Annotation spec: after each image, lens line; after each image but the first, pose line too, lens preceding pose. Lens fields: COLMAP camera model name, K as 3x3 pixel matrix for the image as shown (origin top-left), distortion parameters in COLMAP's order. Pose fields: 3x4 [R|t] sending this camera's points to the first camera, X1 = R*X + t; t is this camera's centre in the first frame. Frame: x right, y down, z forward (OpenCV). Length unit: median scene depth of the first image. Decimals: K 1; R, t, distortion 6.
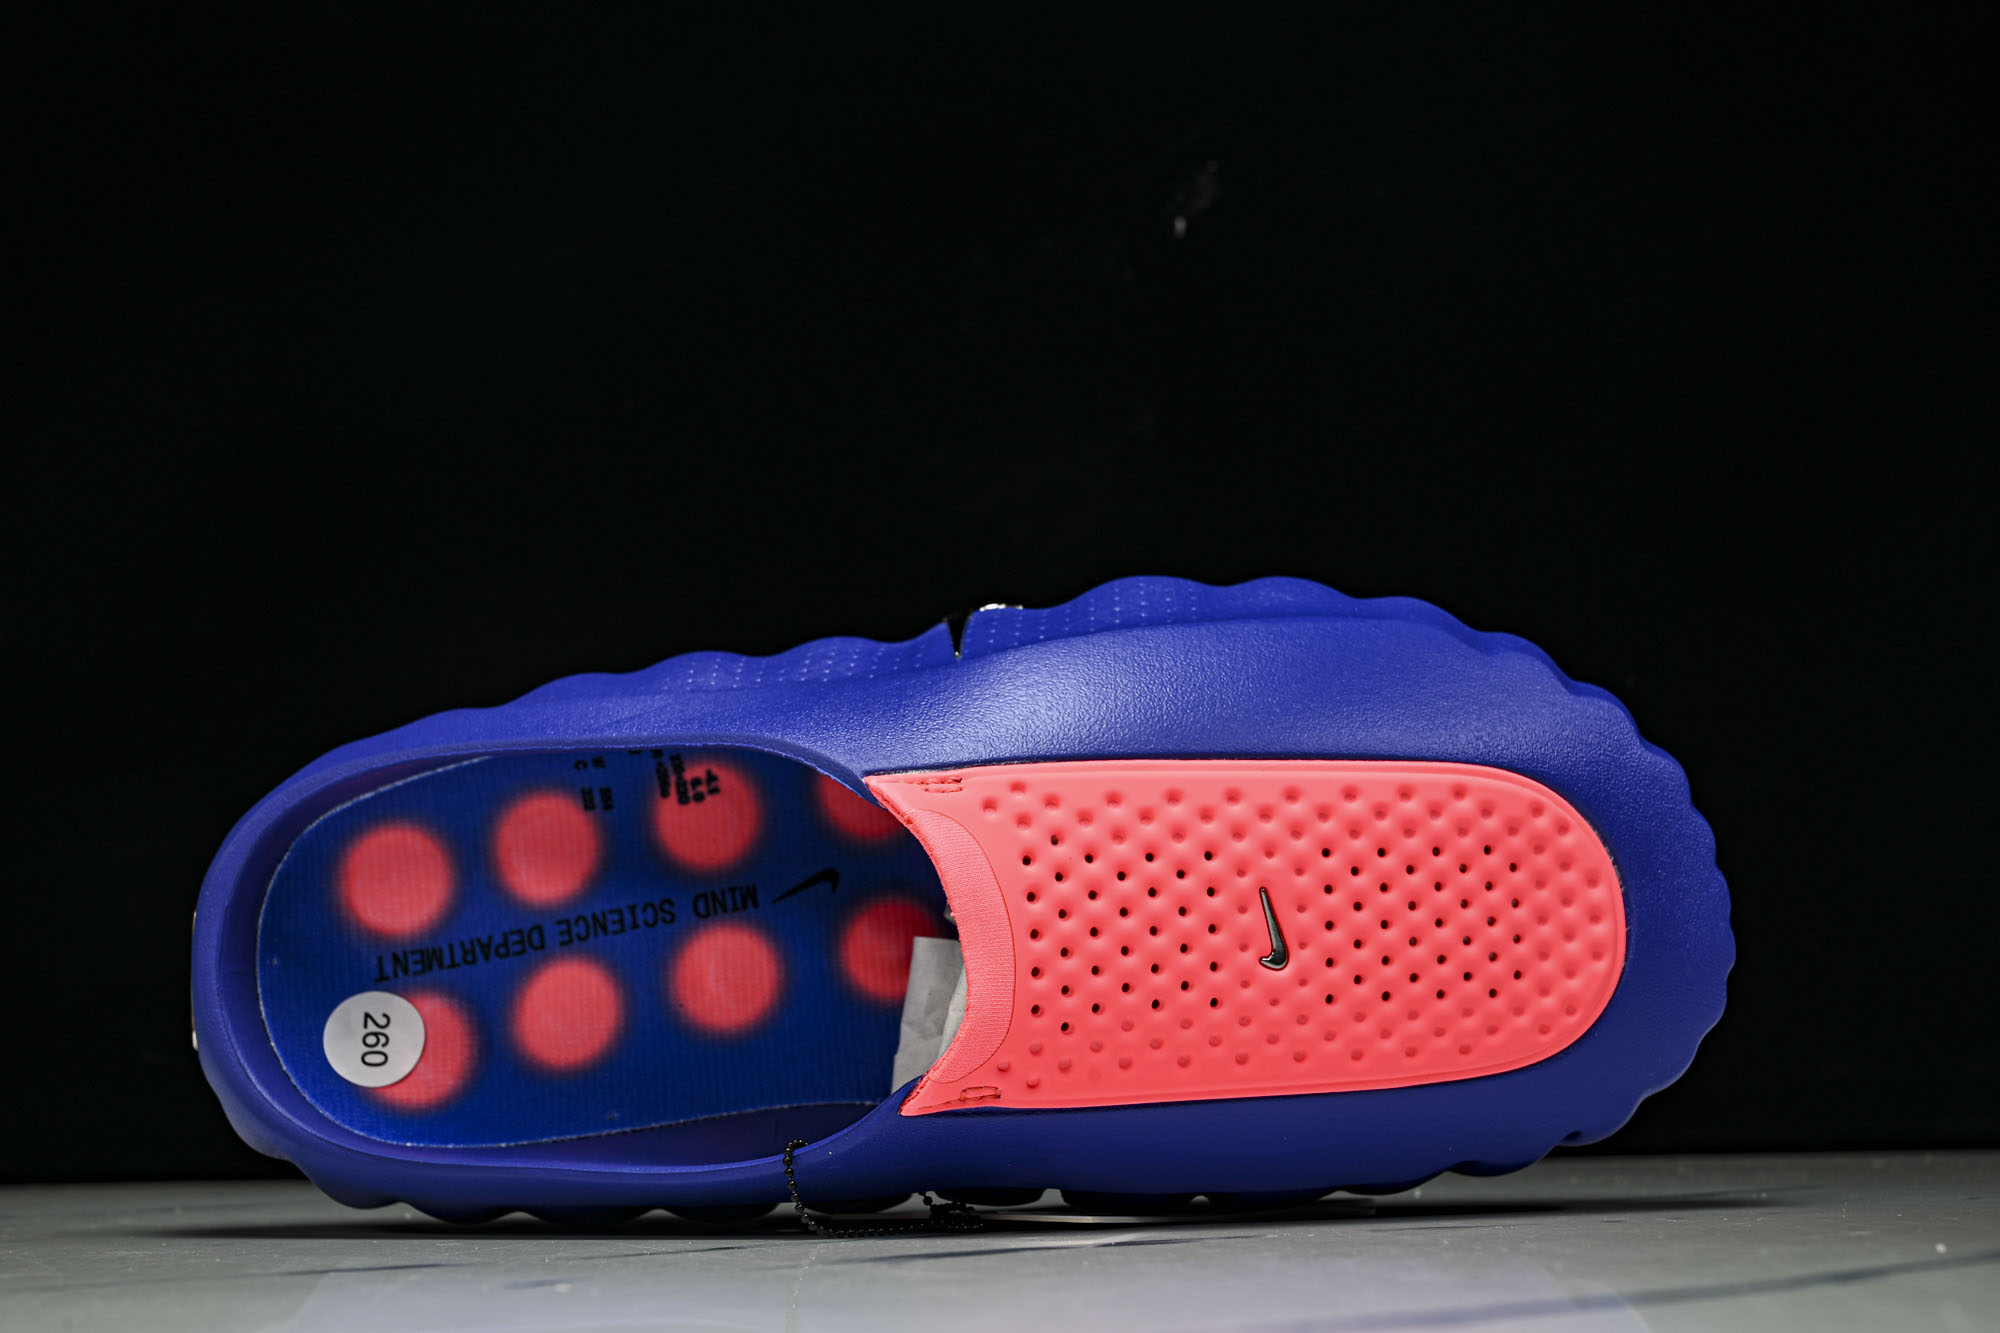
lens RADIAL K [[3358.2, 0, 999.6], [0, 3358.2, 665.7], [0, 0, 1]] dist [0.006549, 0.000000]
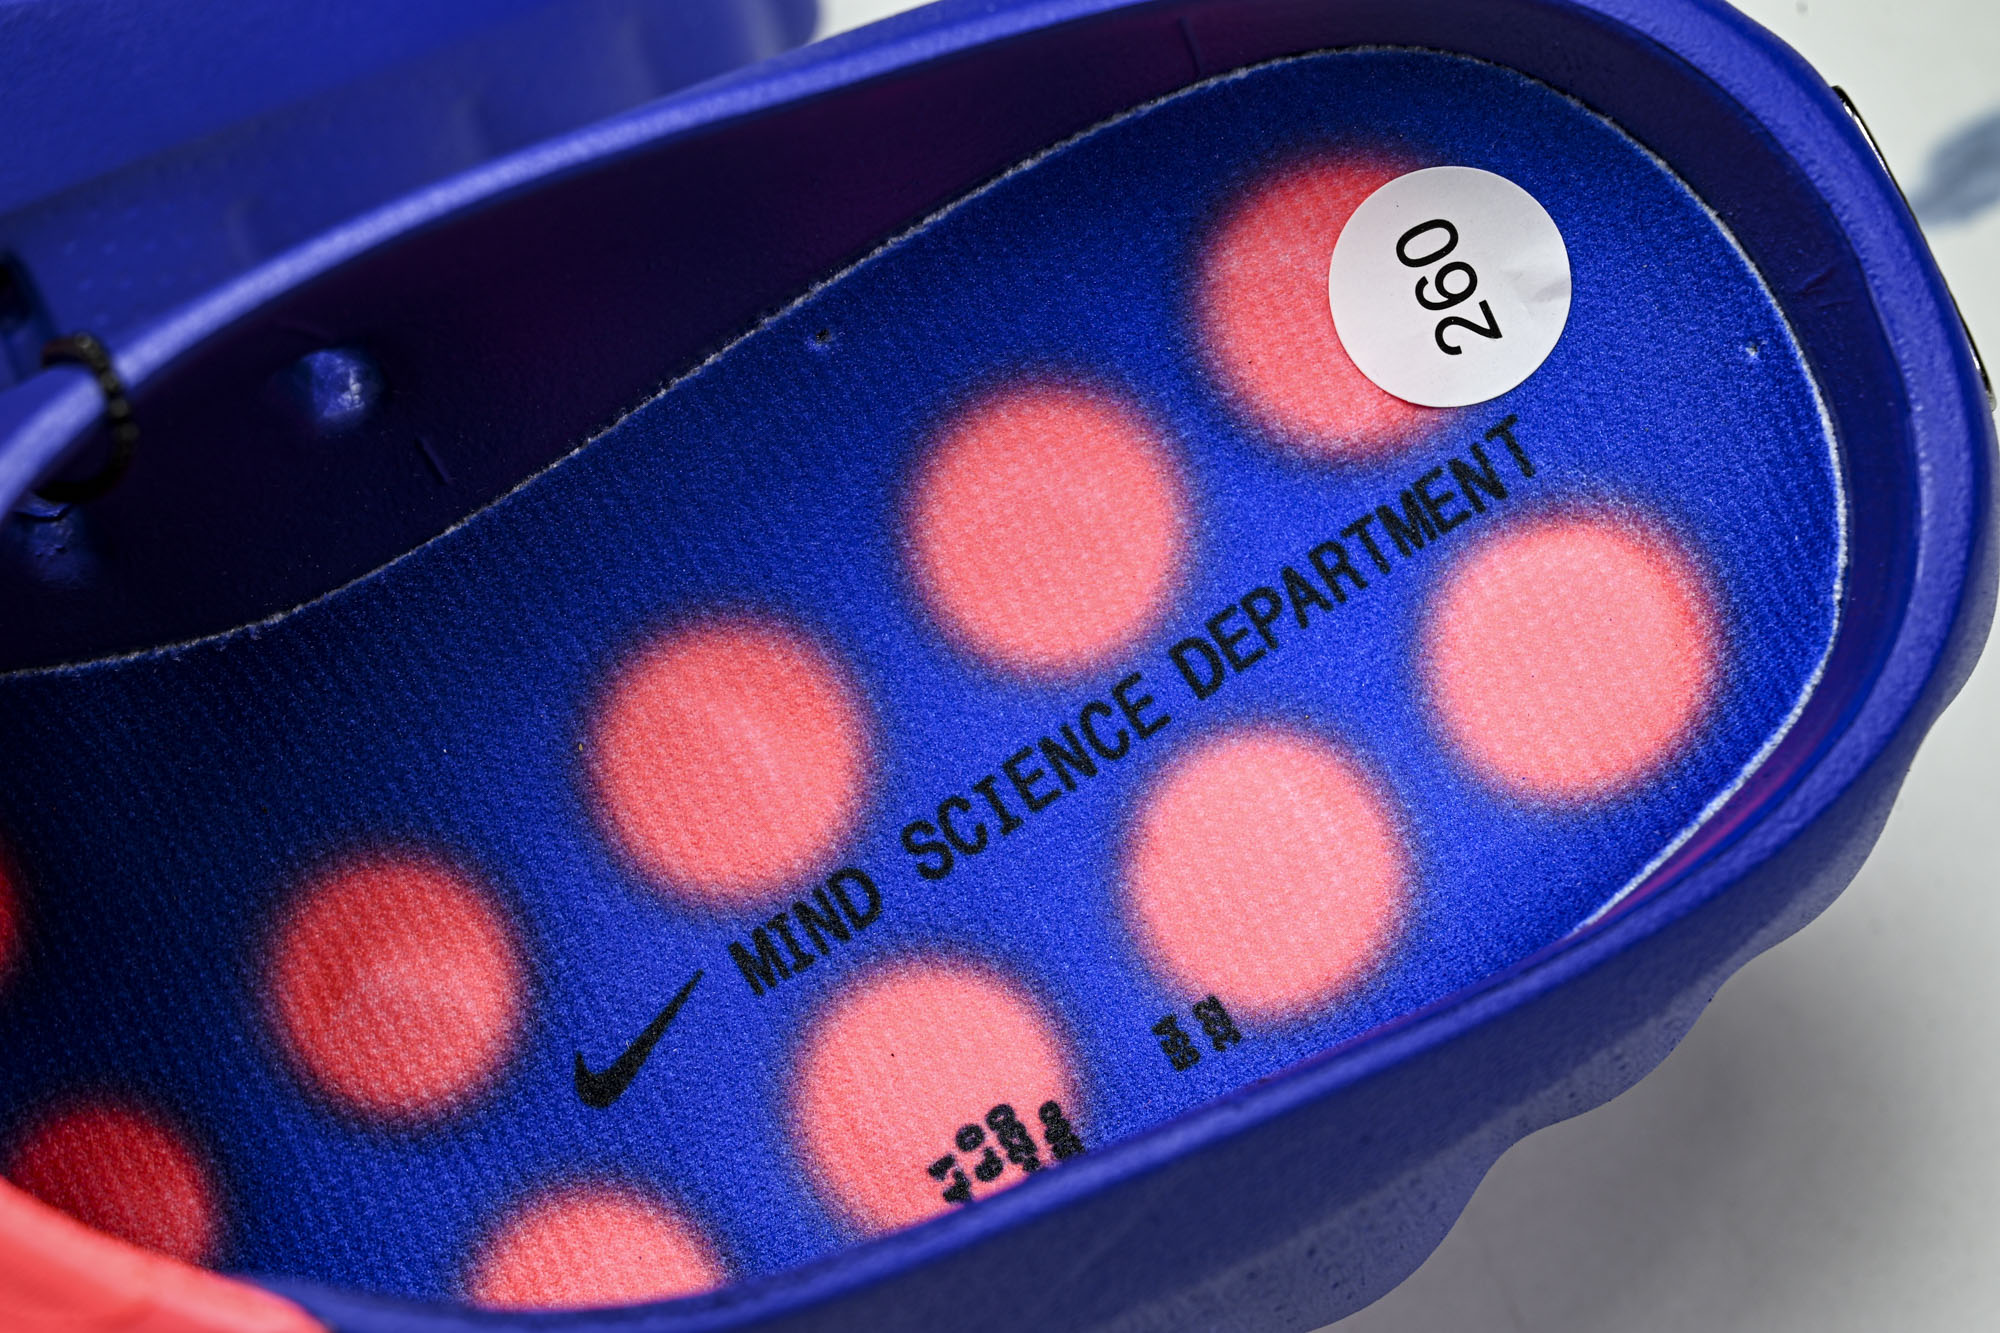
lens RADIAL K [[3974.8, 0, 998.9], [0, 3974.8, 667.0], [0, 0, 1]] dist [-0.018469, 0.000000]
pose [[-0.914217, 0.403644, 0.035762, -0.133058], [-0.382444, -0.888628, 0.253132, -0.033002], [0.133954, 0.217741, 0.966770, 0.526150]]
